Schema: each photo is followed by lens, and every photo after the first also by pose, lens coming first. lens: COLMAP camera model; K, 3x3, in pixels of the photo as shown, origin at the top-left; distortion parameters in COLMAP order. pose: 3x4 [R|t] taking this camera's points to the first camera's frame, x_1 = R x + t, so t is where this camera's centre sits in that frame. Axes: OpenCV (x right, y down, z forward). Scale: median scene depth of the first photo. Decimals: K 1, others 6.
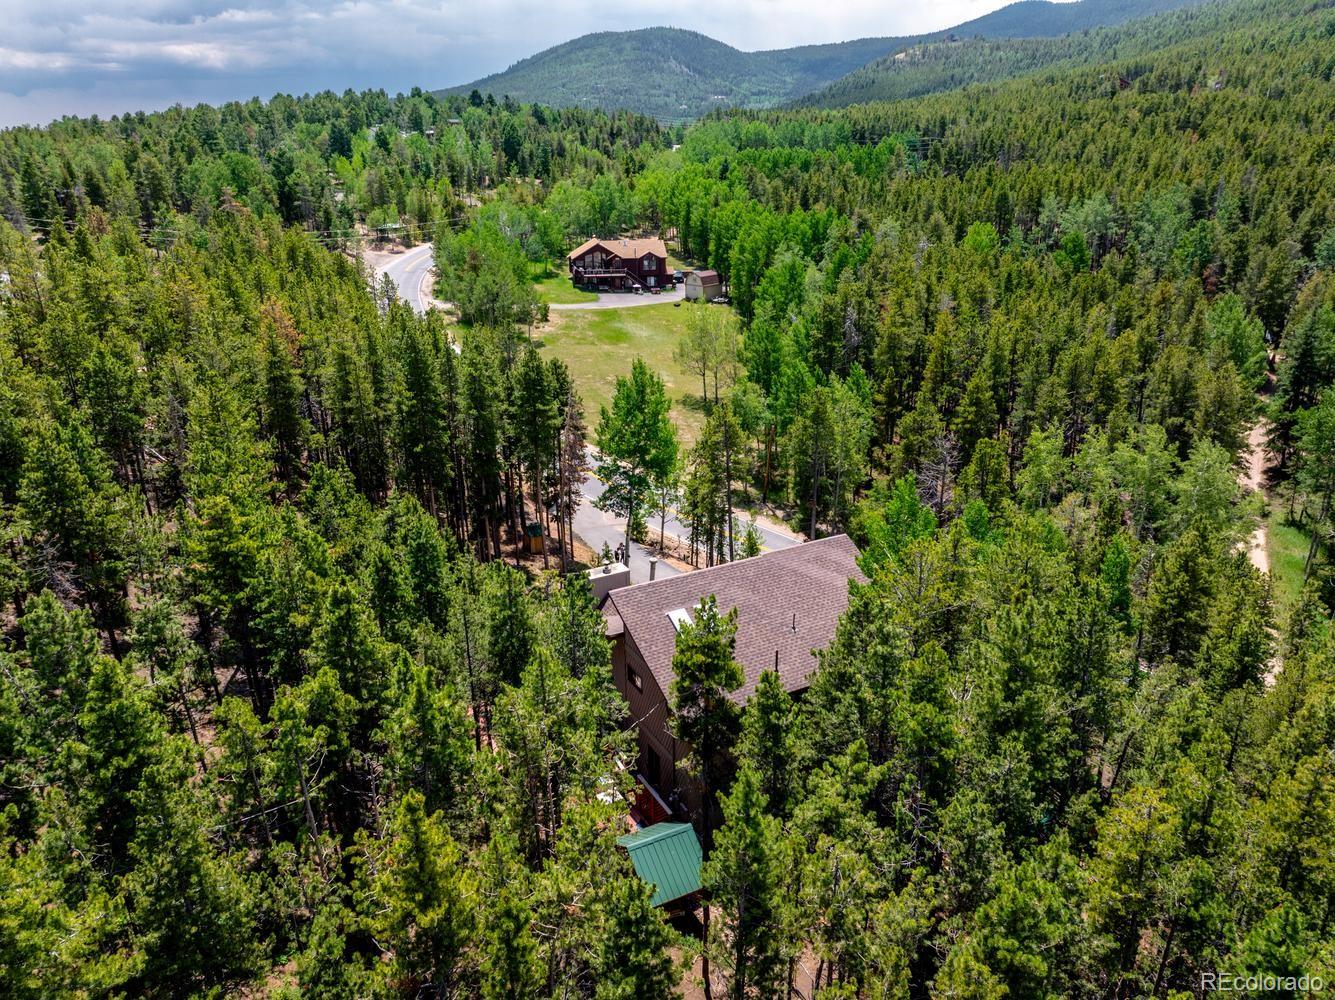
lens RADIAL K [[939.6, 0, 673.1], [0, 939.6, 500.1], [0, 0, 1]] dist [-0.035156, 0.000558]
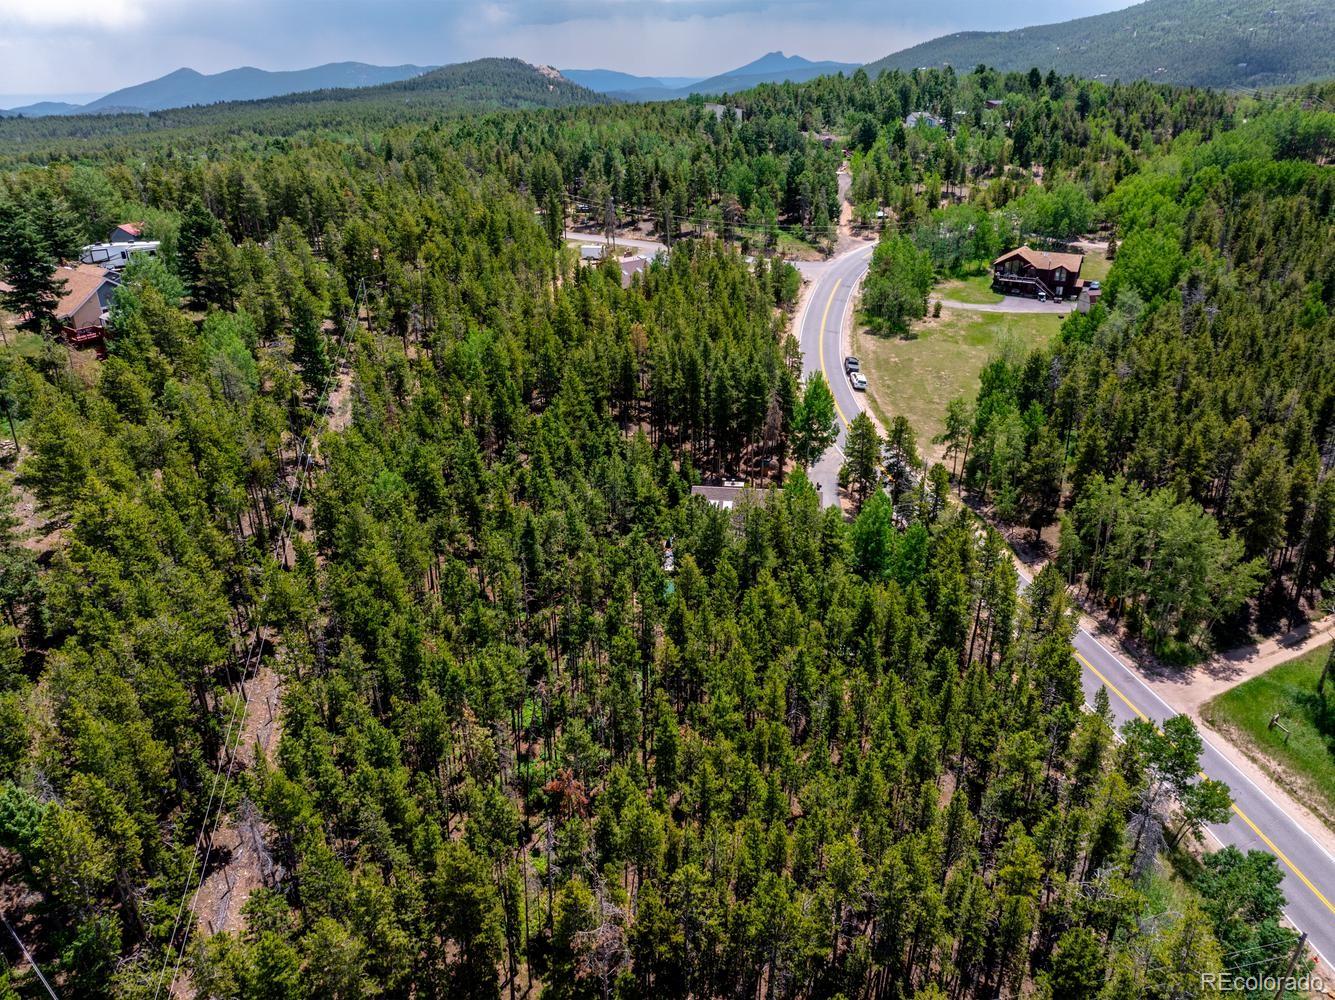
lens RADIAL K [[943.9, 0, 674.0], [0, 943.9, 497.5], [0, 0, 1]] dist [-0.044917, 0.000572]
pose [[0.817032, 0.239895, -0.524317, 0.505047], [-0.202443, 0.970798, 0.128715, -0.076151], [0.539885, 0.000980, 0.841738, -0.445639]]
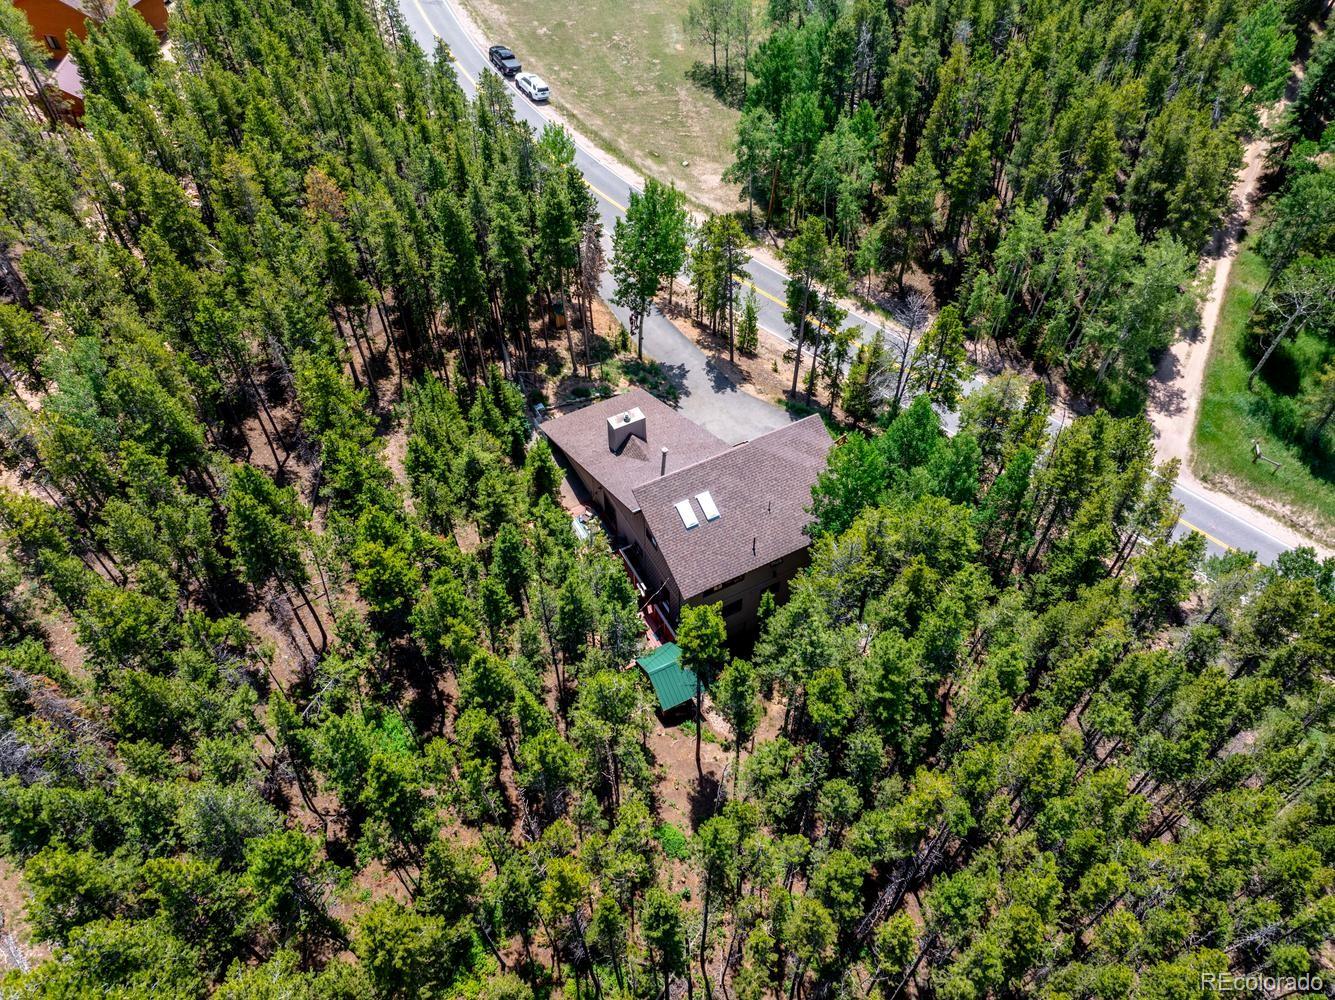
lens RADIAL K [[939.6, 0, 673.1], [0, 939.6, 500.1], [0, 0, 1]] dist [-0.035156, 0.000558]
pose [[0.999951, 0.008420, -0.005201, -0.001110], [-0.004958, 0.881019, 0.473055, -0.232666], [0.008566, -0.473006, 0.881017, -0.083433]]
